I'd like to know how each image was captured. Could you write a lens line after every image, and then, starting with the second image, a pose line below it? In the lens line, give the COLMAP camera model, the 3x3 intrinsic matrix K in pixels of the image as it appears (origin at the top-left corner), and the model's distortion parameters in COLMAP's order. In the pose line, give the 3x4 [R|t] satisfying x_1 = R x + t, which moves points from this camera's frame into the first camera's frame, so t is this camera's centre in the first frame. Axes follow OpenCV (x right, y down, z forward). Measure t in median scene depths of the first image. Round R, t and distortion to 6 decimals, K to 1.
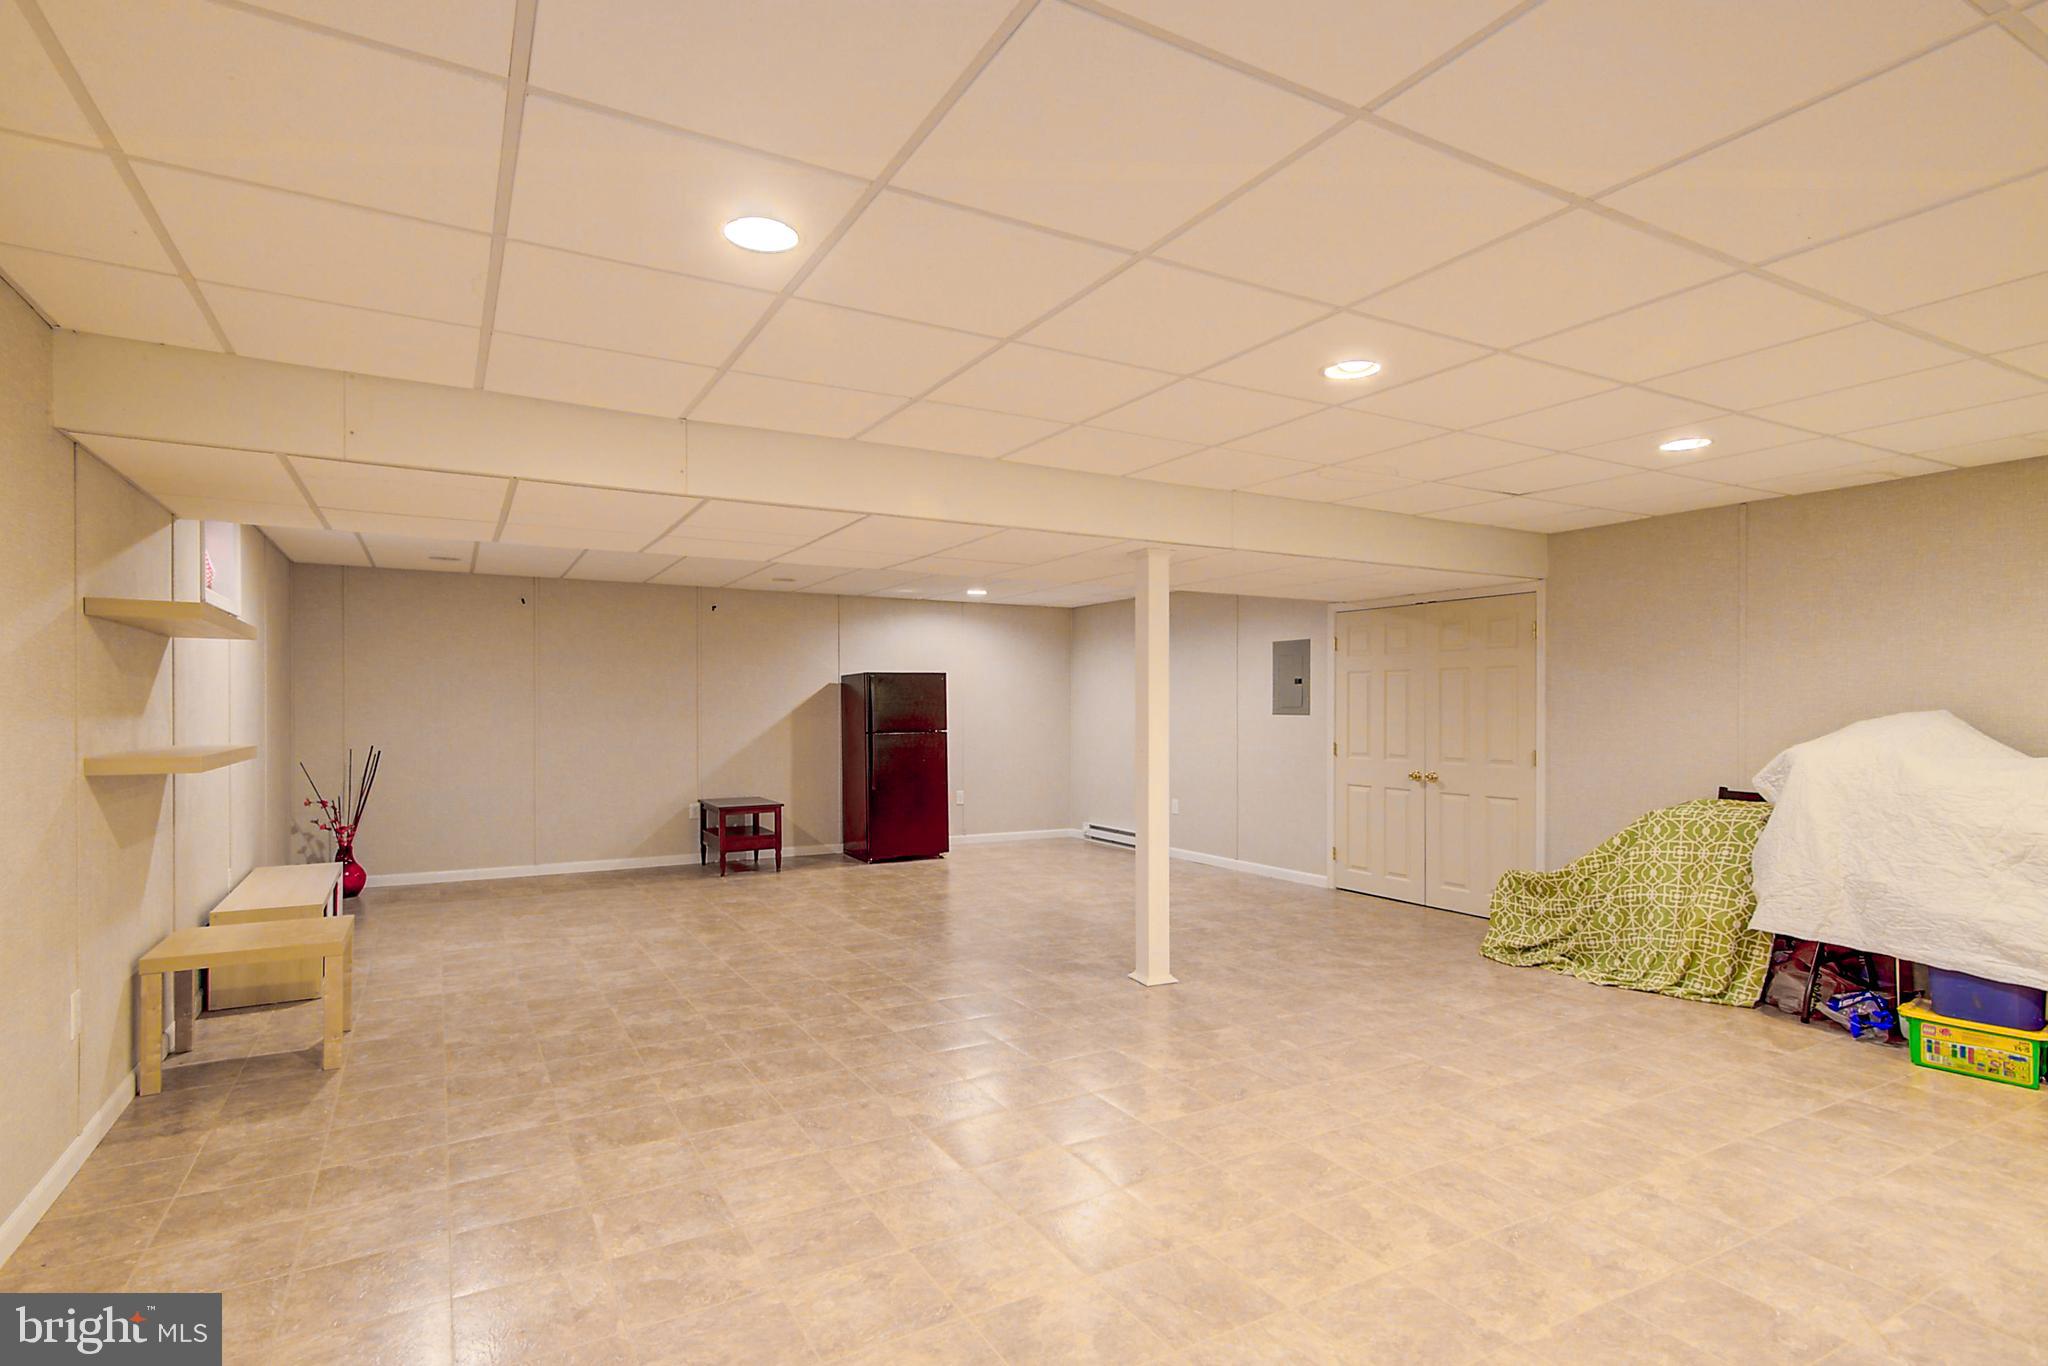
lens RADIAL K [[1021.5, 0, 1022.6], [0, 1021.5, 729.9], [0, 0, 1]] dist [0.012515, 0.000753]
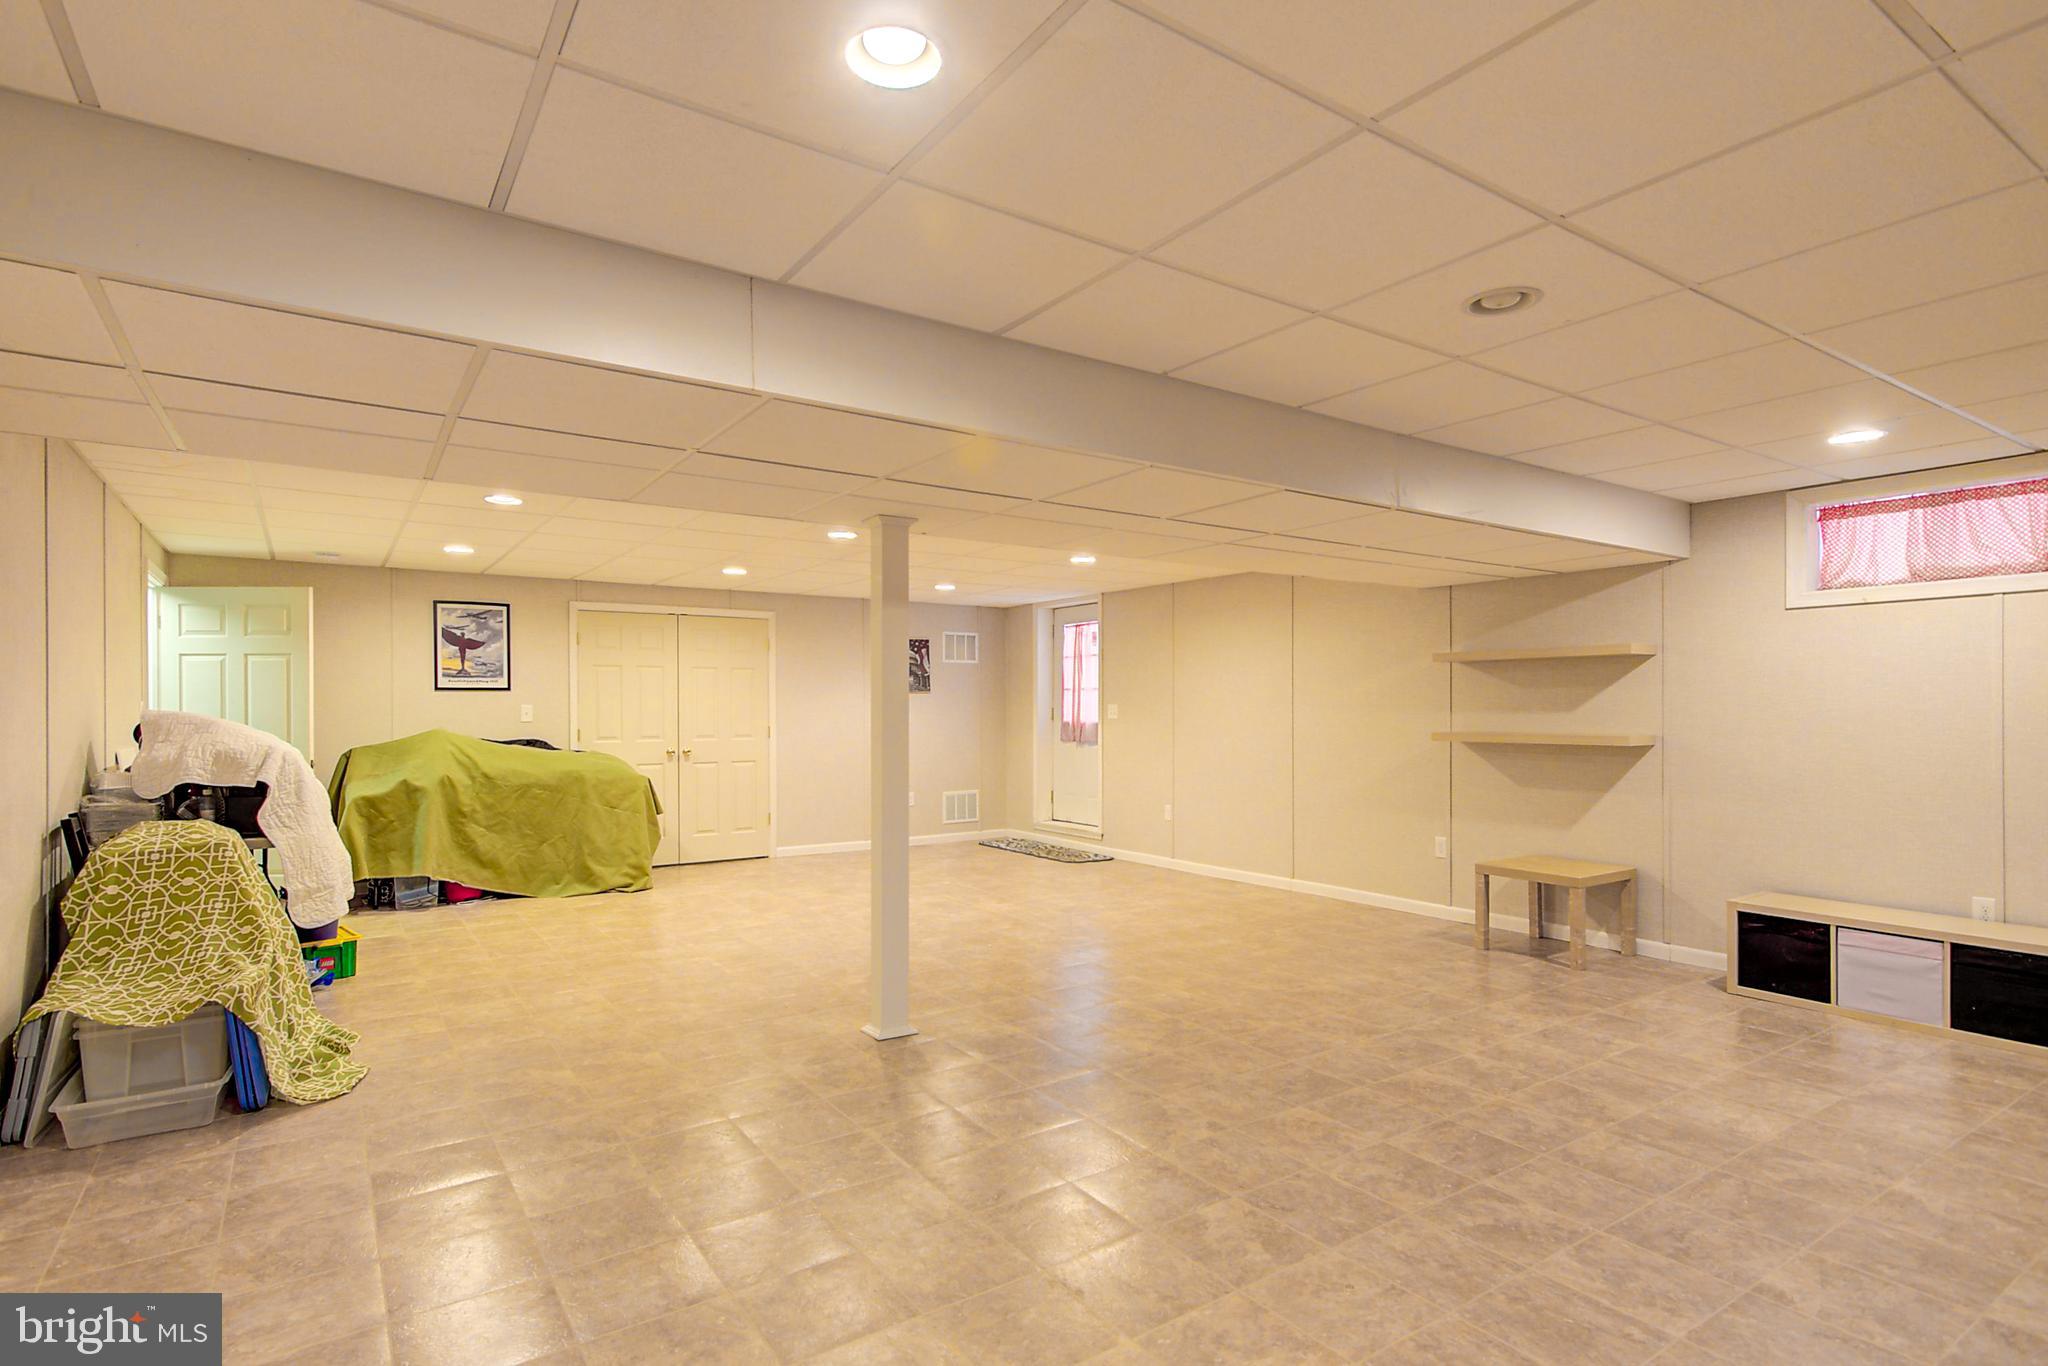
lens RADIAL K [[1084.4, 0, 1016.6], [0, 1084.4, 707.1], [0, 0, 1]] dist [0.023608, 0.000639]
pose [[-0.997068, -0.000530, -0.076525, 0.109899], [-0.001873, 0.999845, 0.017485, -0.043745], [0.076504, 0.017577, -0.996914, 2.248843]]
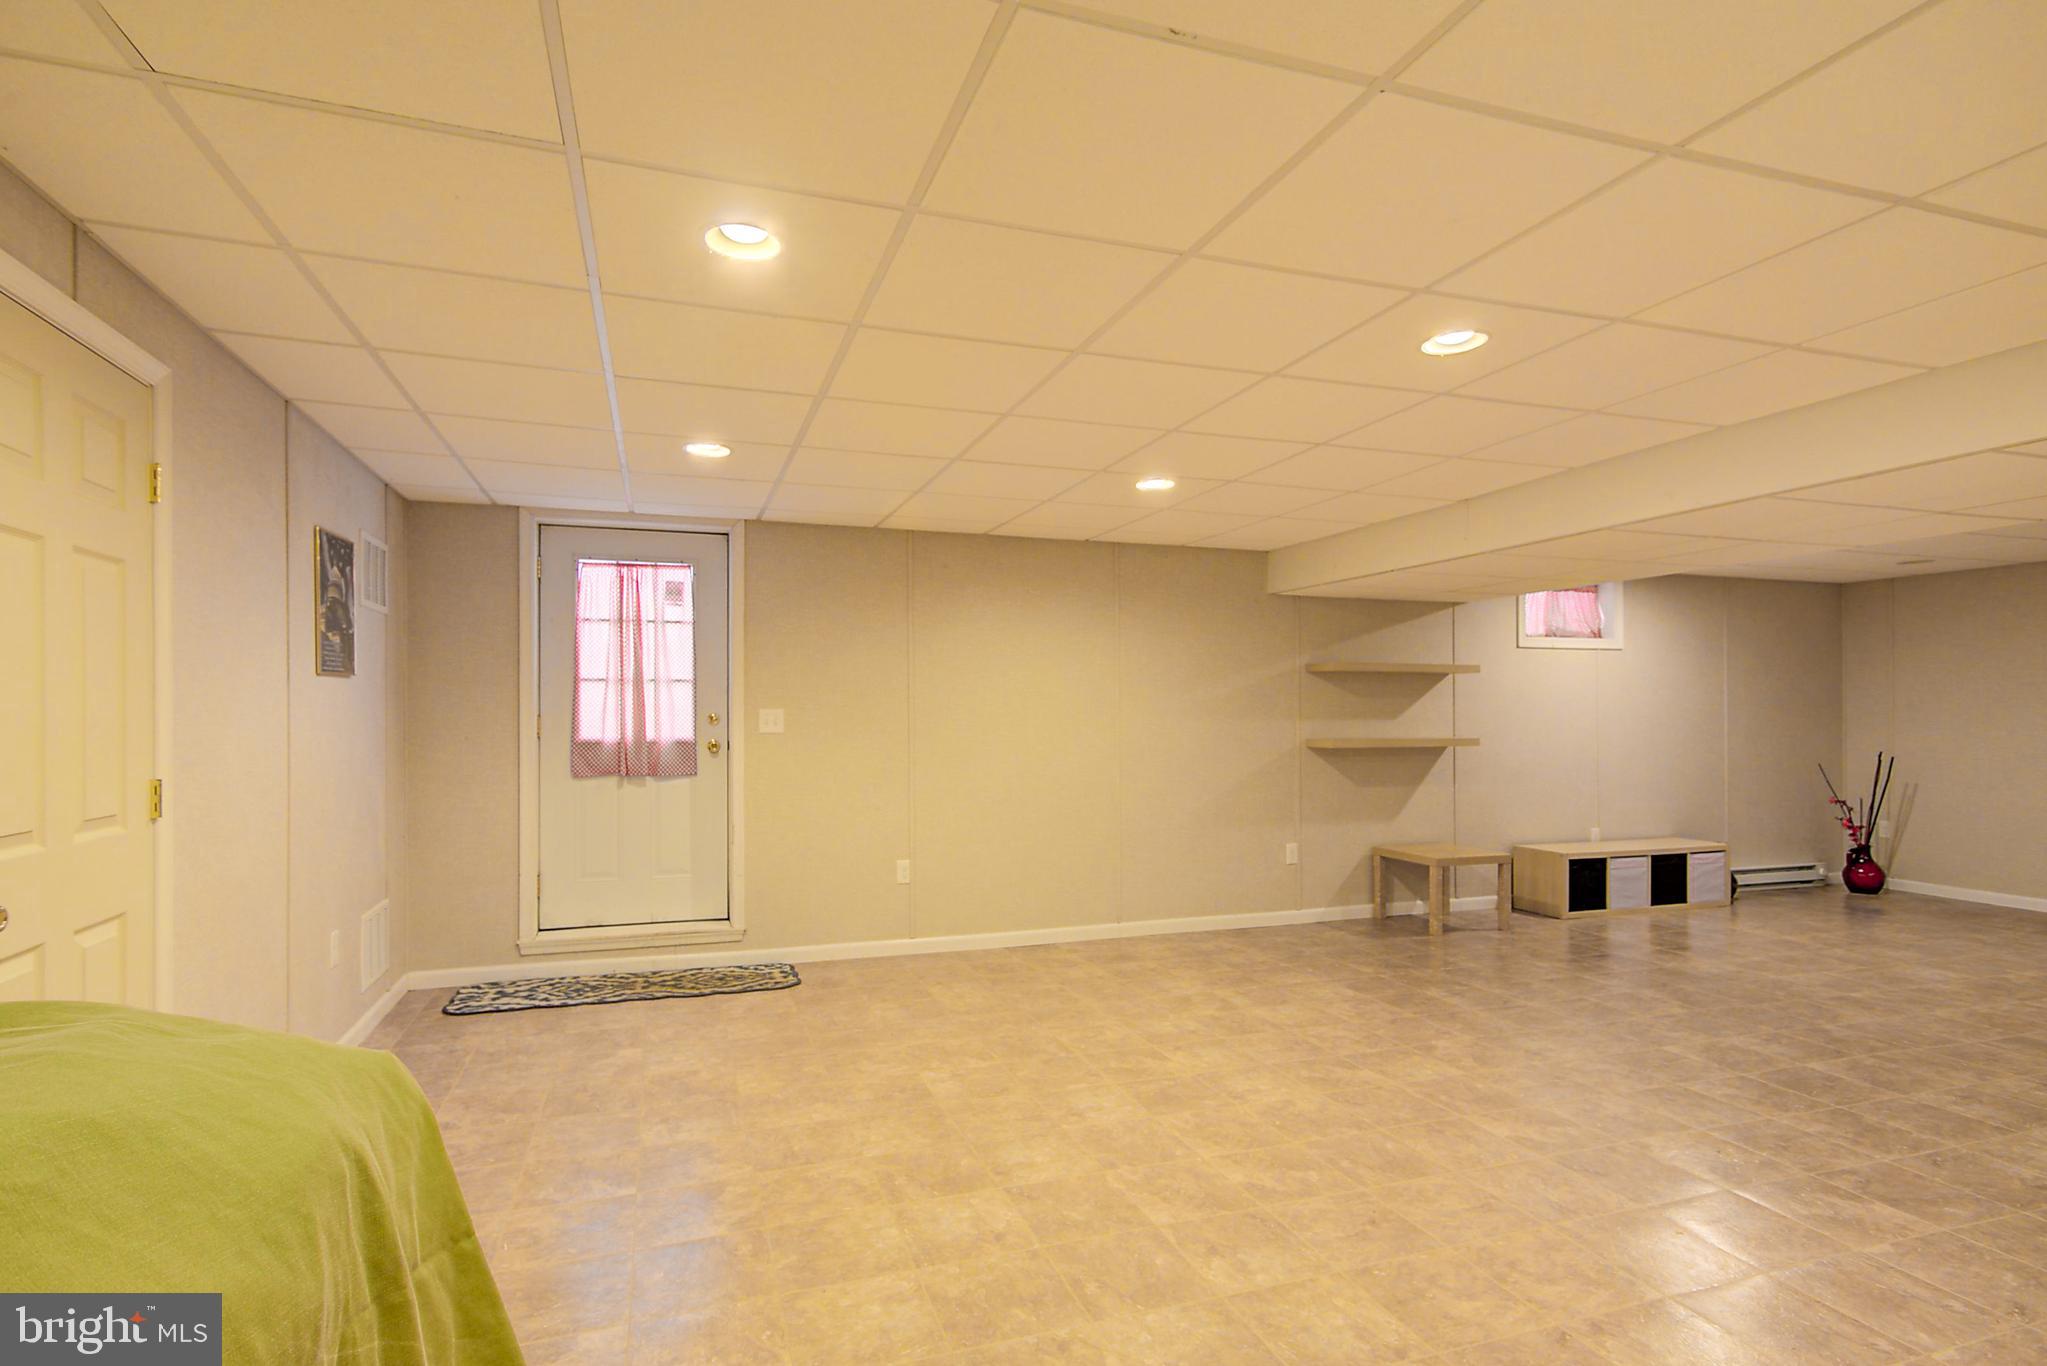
lens RADIAL K [[1021.0, 0, 1022.1], [0, 1021.0, 729.9], [0, 0, 1]] dist [0.012515, 0.000753]
pose [[-0.174103, 0.012861, -0.984643, 0.934185], [-0.019472, 0.999674, 0.016500, -0.011524], [0.984535, 0.022046, -0.173796, 0.562367]]
